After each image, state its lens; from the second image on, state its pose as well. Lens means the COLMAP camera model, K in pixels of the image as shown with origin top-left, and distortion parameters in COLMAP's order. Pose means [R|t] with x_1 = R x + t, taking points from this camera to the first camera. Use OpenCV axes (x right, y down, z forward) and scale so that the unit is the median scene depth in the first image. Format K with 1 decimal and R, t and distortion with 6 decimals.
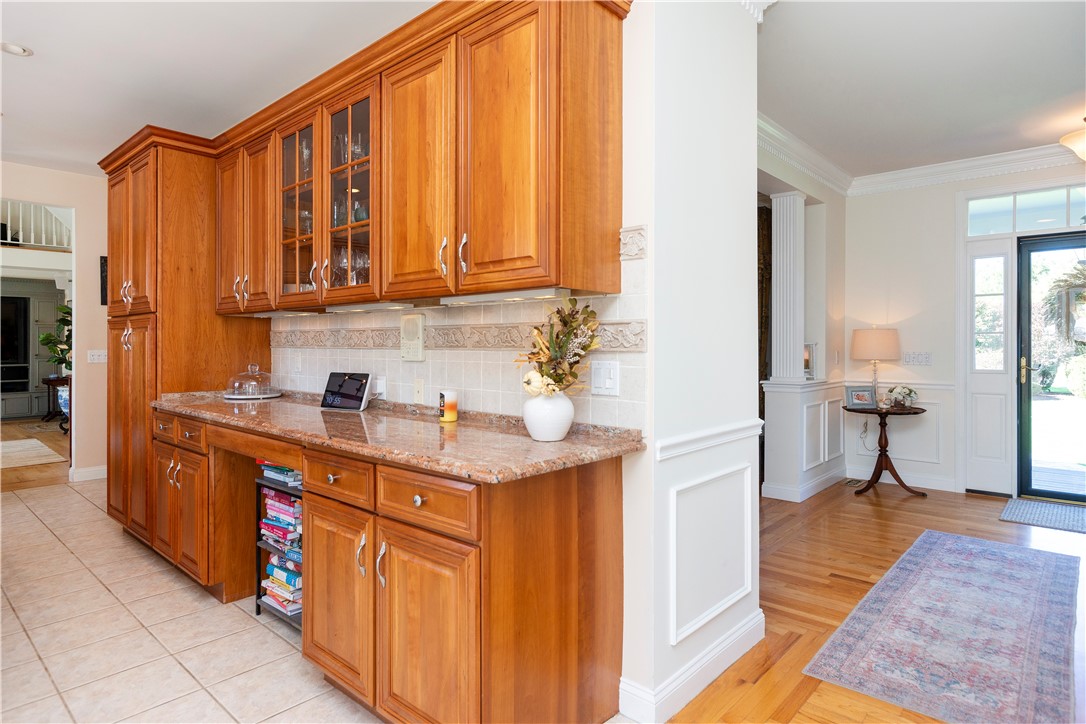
lens RADIAL K [[609.1, 0, 533.4], [0, 609.1, 345.8], [0, 0, 1]] dist [0.009475, -0.000245]
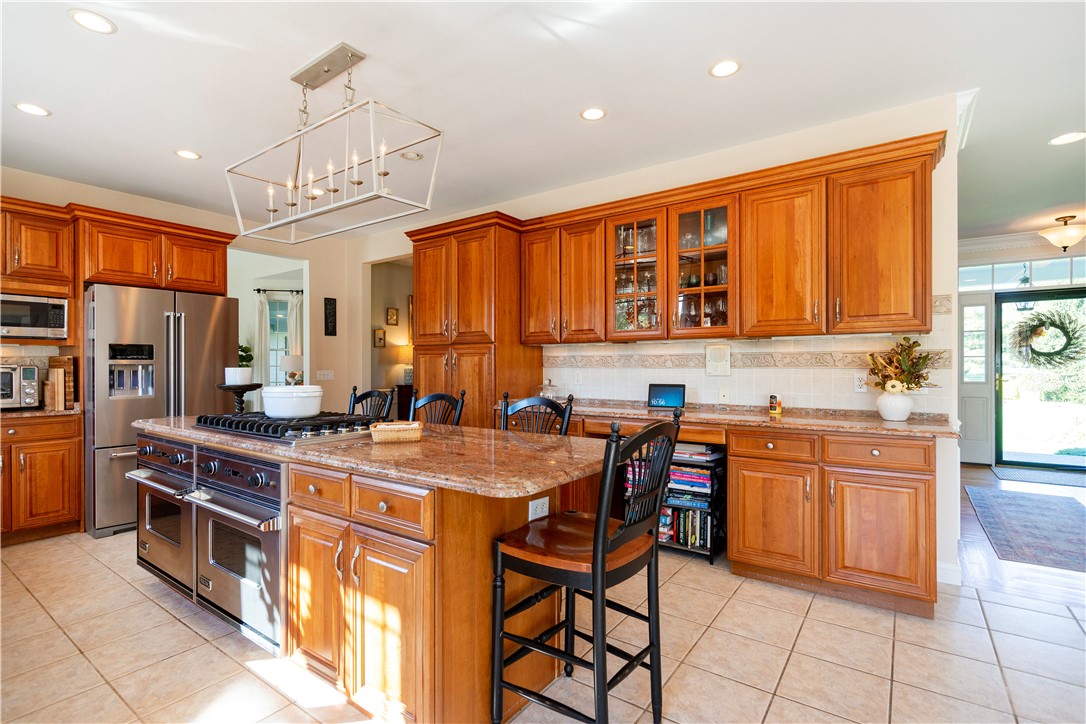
lens RADIAL K [[513.2, 0, 544.4], [0, 513.2, 363.9], [0, 0, 1]] dist [0.002916, -0.000924]
pose [[0.993108, -0.004142, 0.117127, -0.620035], [0.005276, 0.999942, -0.009375, 0.003471], [-0.117081, 0.009928, 0.993073, -0.171063]]
